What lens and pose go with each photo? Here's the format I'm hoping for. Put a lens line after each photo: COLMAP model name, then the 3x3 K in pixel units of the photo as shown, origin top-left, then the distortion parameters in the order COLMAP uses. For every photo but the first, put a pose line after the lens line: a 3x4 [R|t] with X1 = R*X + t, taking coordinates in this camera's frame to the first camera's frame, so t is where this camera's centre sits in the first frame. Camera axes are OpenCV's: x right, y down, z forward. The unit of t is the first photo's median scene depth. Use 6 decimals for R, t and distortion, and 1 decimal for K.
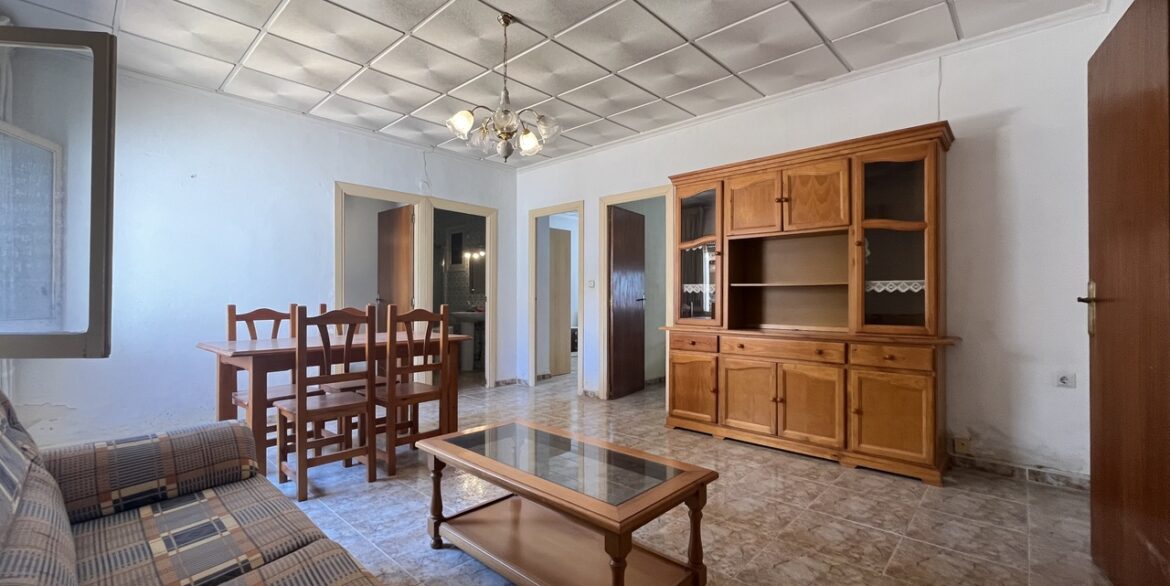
lens RADIAL K [[478.6, 0, 582.5], [0, 478.6, 294.6], [0, 0, 1]] dist [-0.002154, -0.000233]
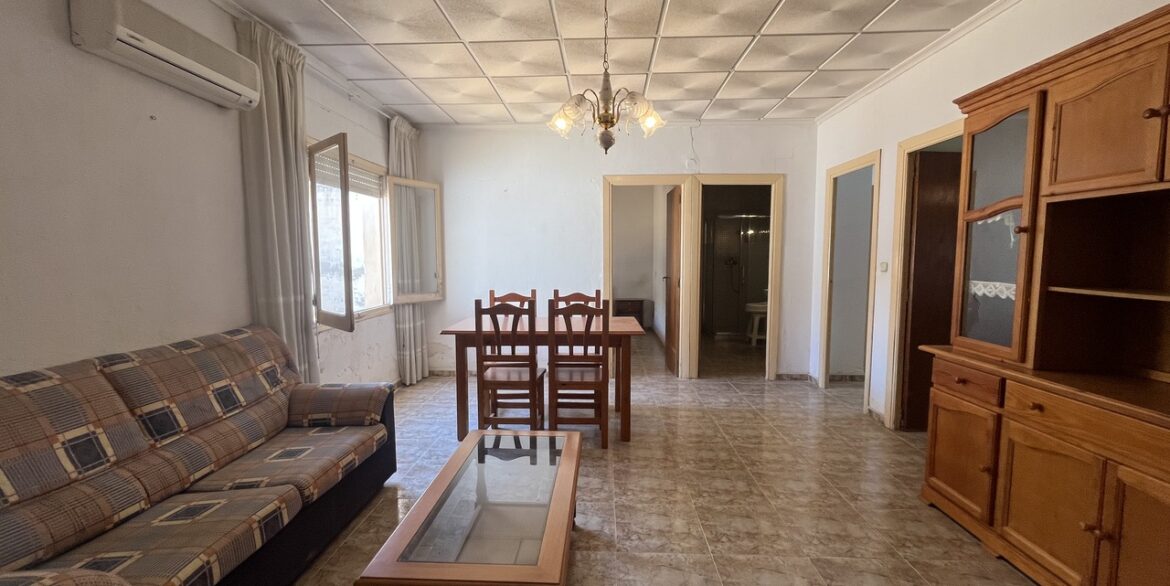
lens RADIAL K [[478.6, 0, 582.5], [0, 478.6, 294.6], [0, 0, 1]] dist [-0.002154, -0.000233]
pose [[0.647637, 0.058473, -0.759702, 0.381519], [0.009133, 0.996384, 0.084476, -0.063655], [0.761895, -0.061648, 0.644760, 0.264146]]
